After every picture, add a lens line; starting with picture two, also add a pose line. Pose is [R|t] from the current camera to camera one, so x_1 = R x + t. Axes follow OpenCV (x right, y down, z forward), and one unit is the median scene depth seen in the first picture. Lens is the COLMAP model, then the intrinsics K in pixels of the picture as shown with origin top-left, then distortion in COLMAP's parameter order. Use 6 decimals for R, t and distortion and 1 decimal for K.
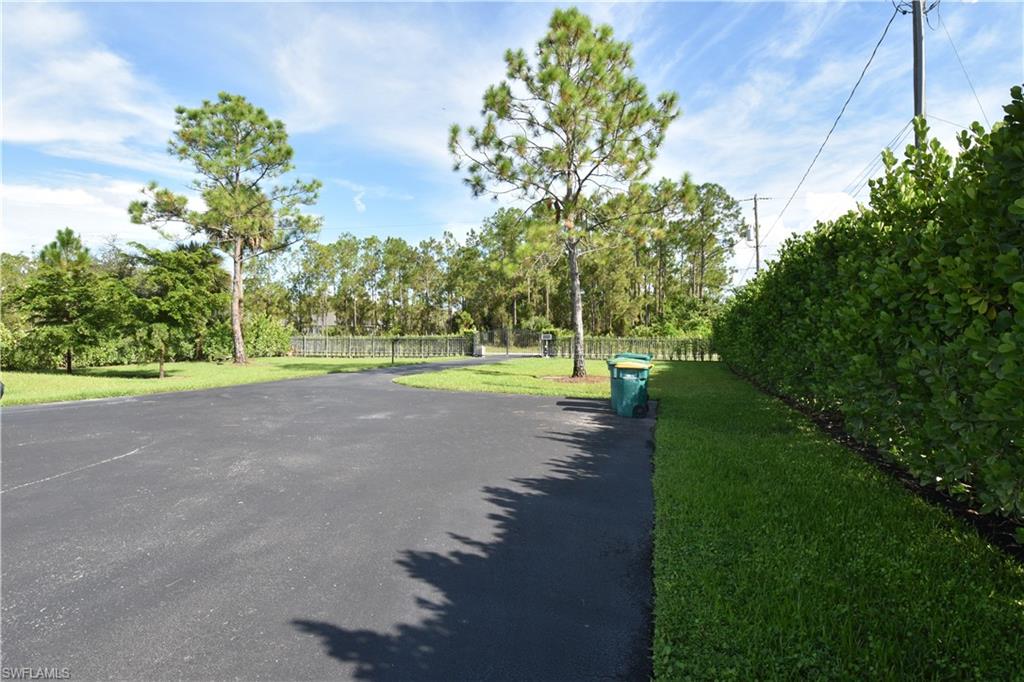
lens RADIAL K [[526.7, 0, 506.5], [0, 526.7, 340.4], [0, 0, 1]] dist [0.001630, -0.007182]
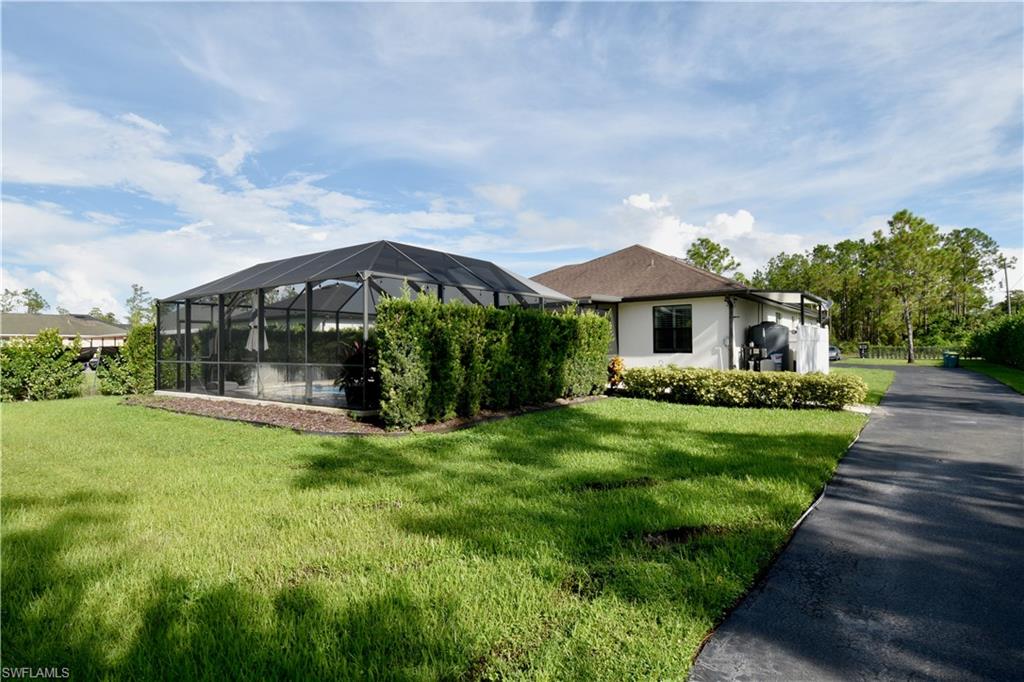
lens RADIAL K [[526.7, 0, 511.8], [0, 526.7, 342.7], [0, 0, 1]] dist [0.001630, -0.007182]
pose [[0.941789, -0.015543, -0.335845, -0.265762], [0.010055, 0.999786, -0.018073, -0.000291], [0.336055, 0.013644, 0.941744, -0.644698]]
